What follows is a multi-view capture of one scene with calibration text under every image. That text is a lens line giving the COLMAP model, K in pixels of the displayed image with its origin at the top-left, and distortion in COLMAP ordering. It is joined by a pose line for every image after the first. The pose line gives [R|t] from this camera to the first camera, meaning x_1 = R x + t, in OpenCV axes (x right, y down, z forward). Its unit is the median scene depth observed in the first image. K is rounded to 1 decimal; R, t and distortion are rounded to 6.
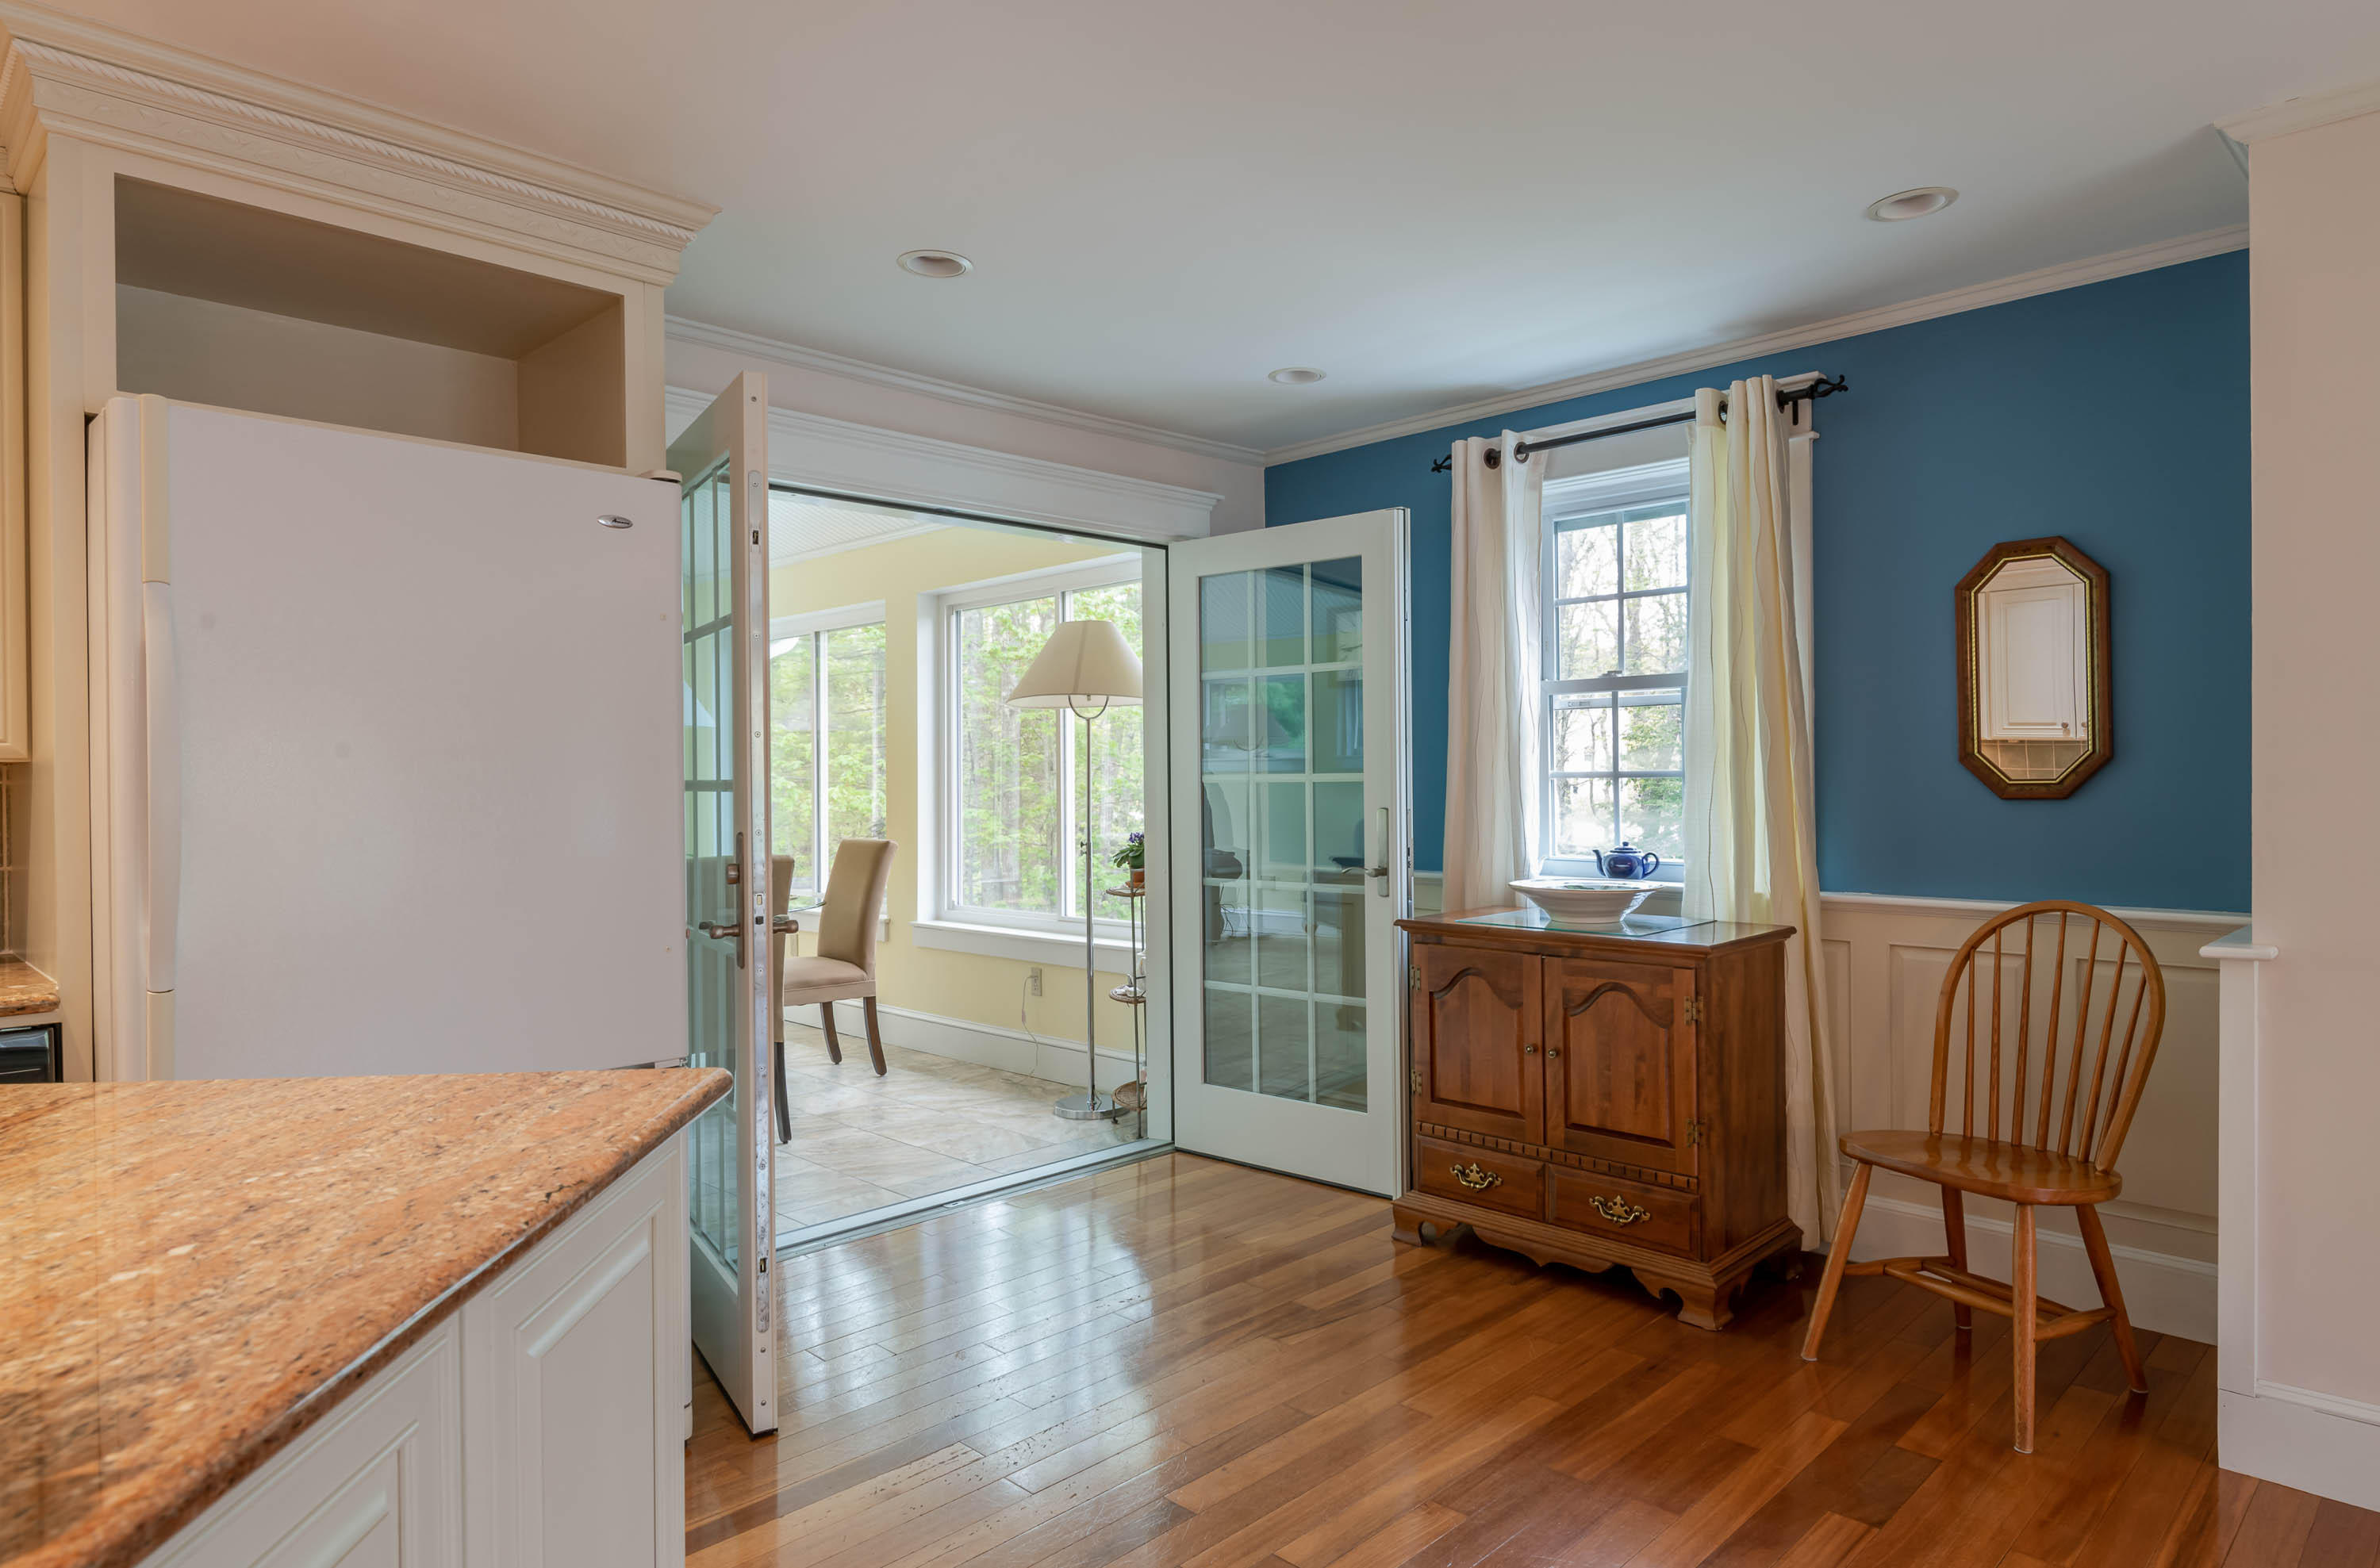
lens RADIAL K [[1364.0, 0, 1188.0], [0, 1364.0, 787.8], [0, 0, 1]] dist [0.001018, 0.000053]
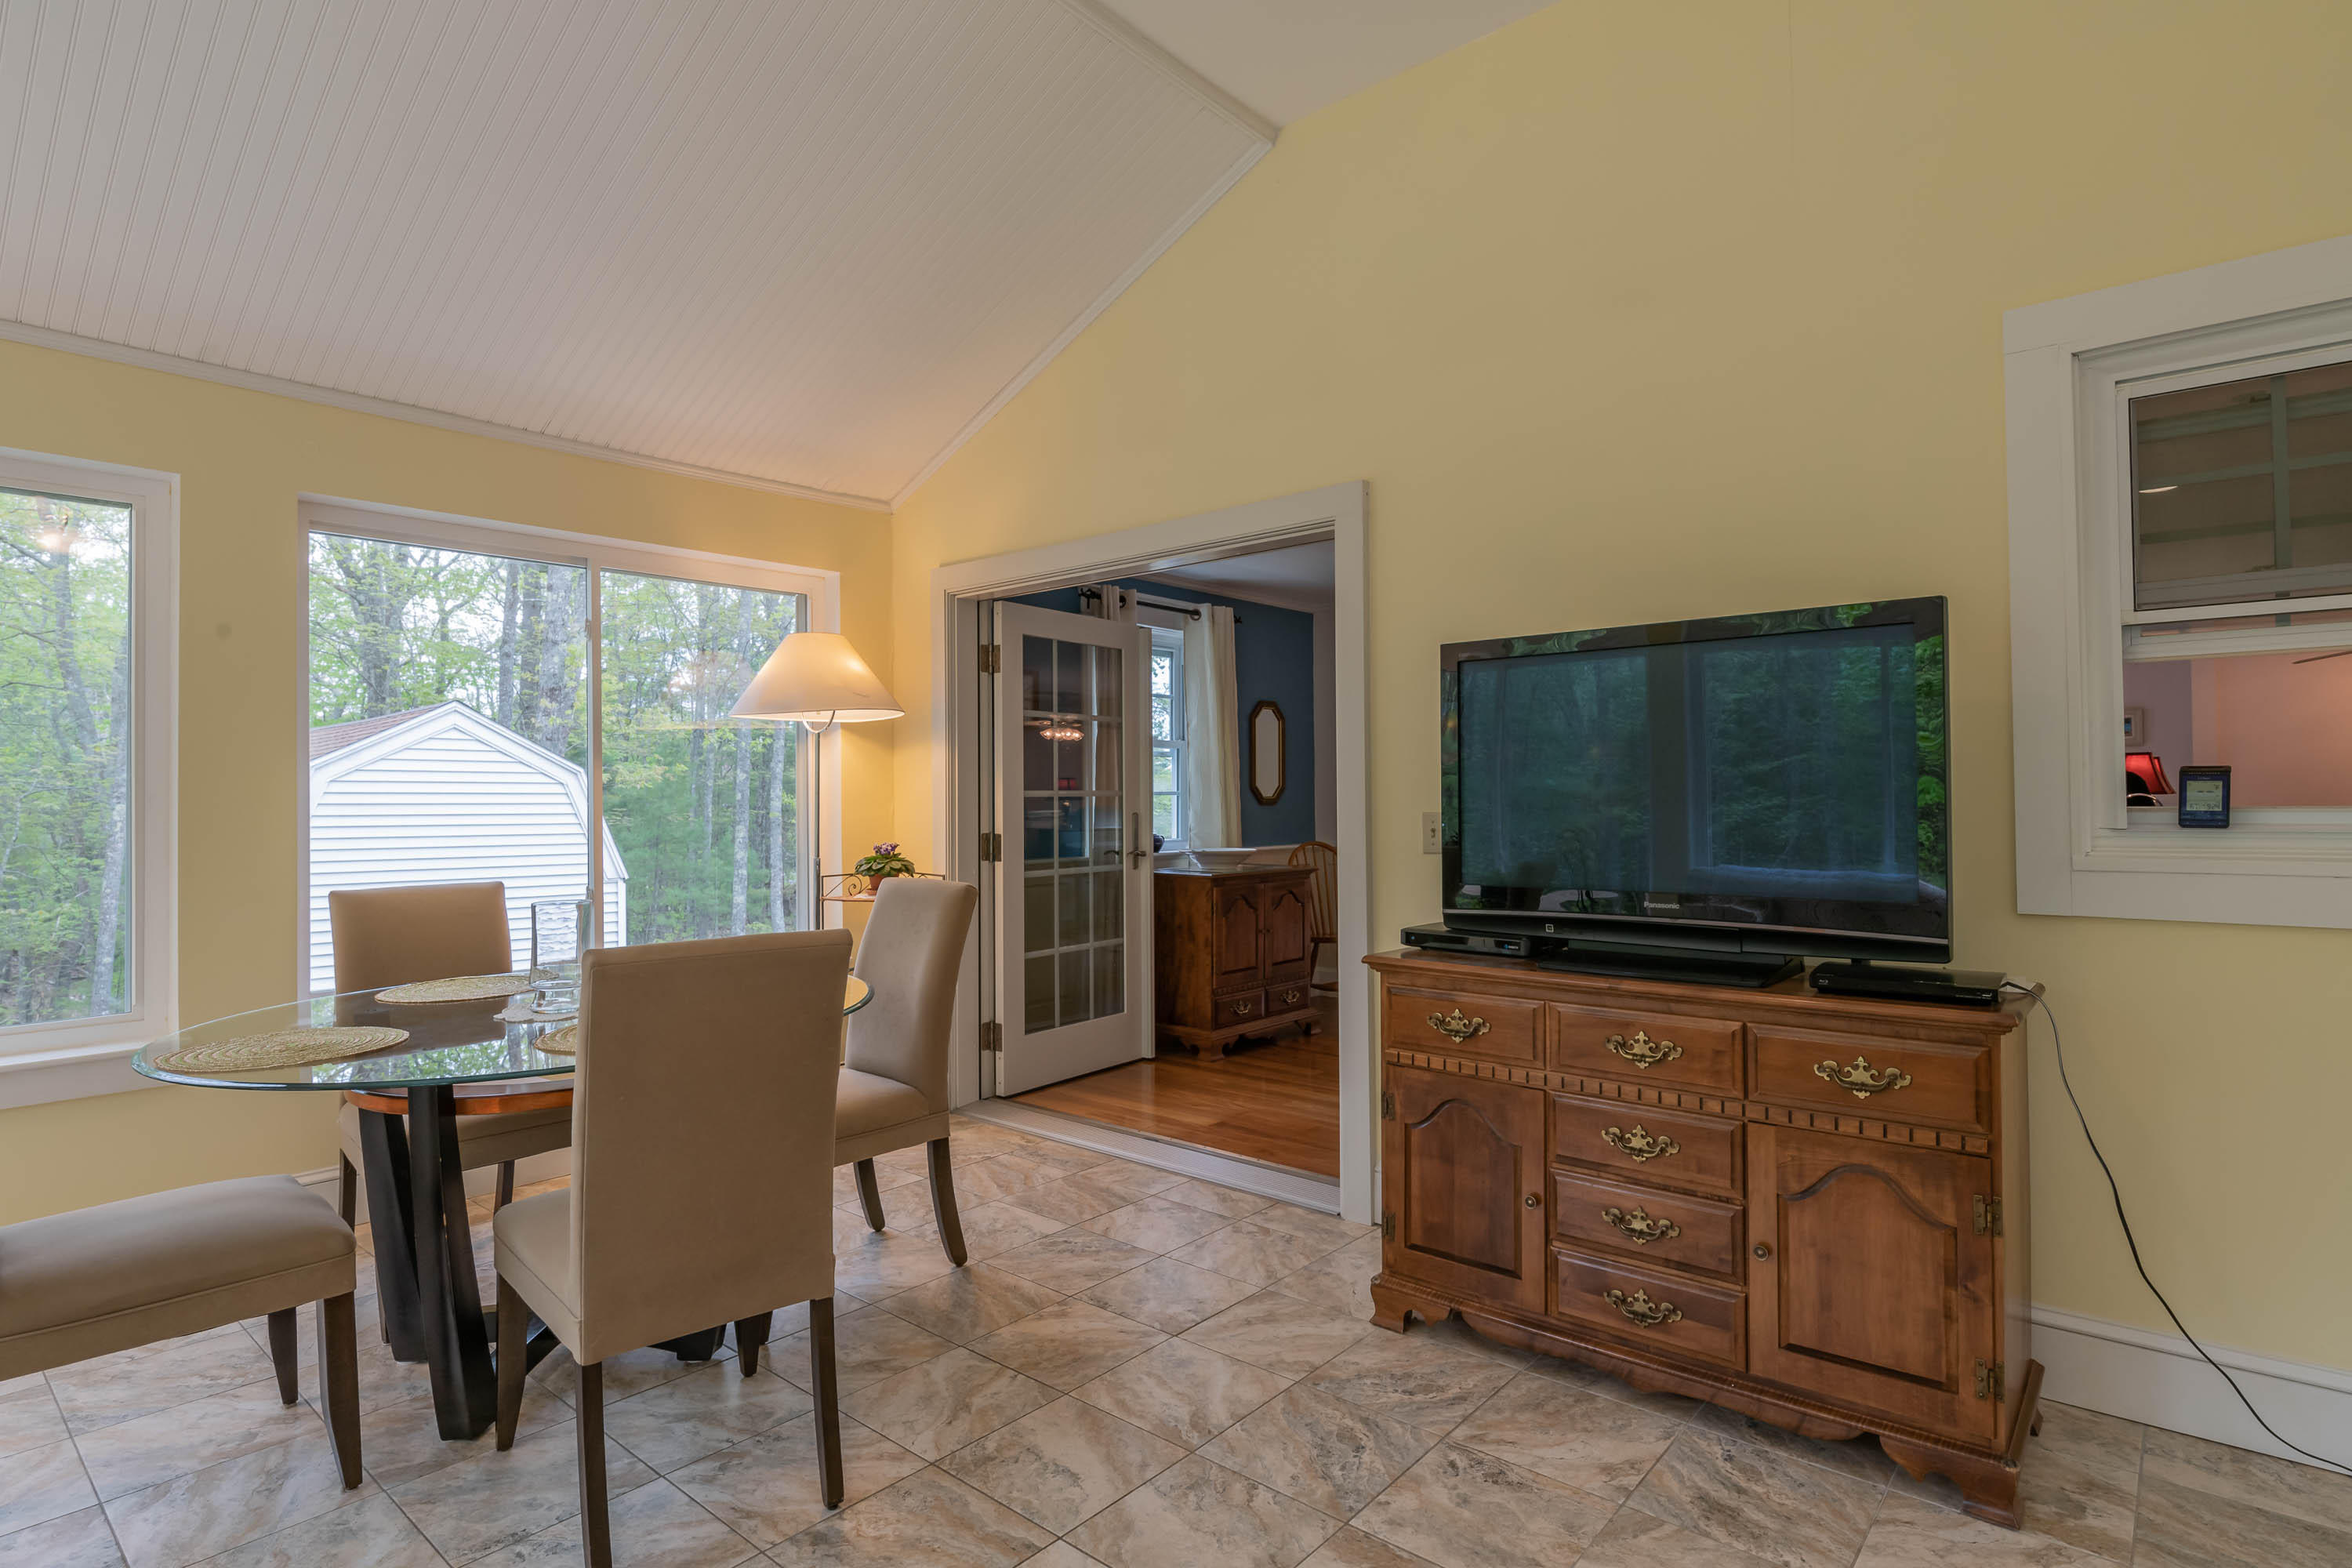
lens RADIAL K [[1200.7, 0, 1172.4], [0, 1200.7, 784.1], [0, 0, 1]] dist [0.000442, 0.000003]
pose [[-0.086216, 0.018909, 0.996097, -1.251287], [0.007256, 0.999805, -0.018352, 0.007719], [-0.996250, 0.005645, -0.086336, 1.084526]]
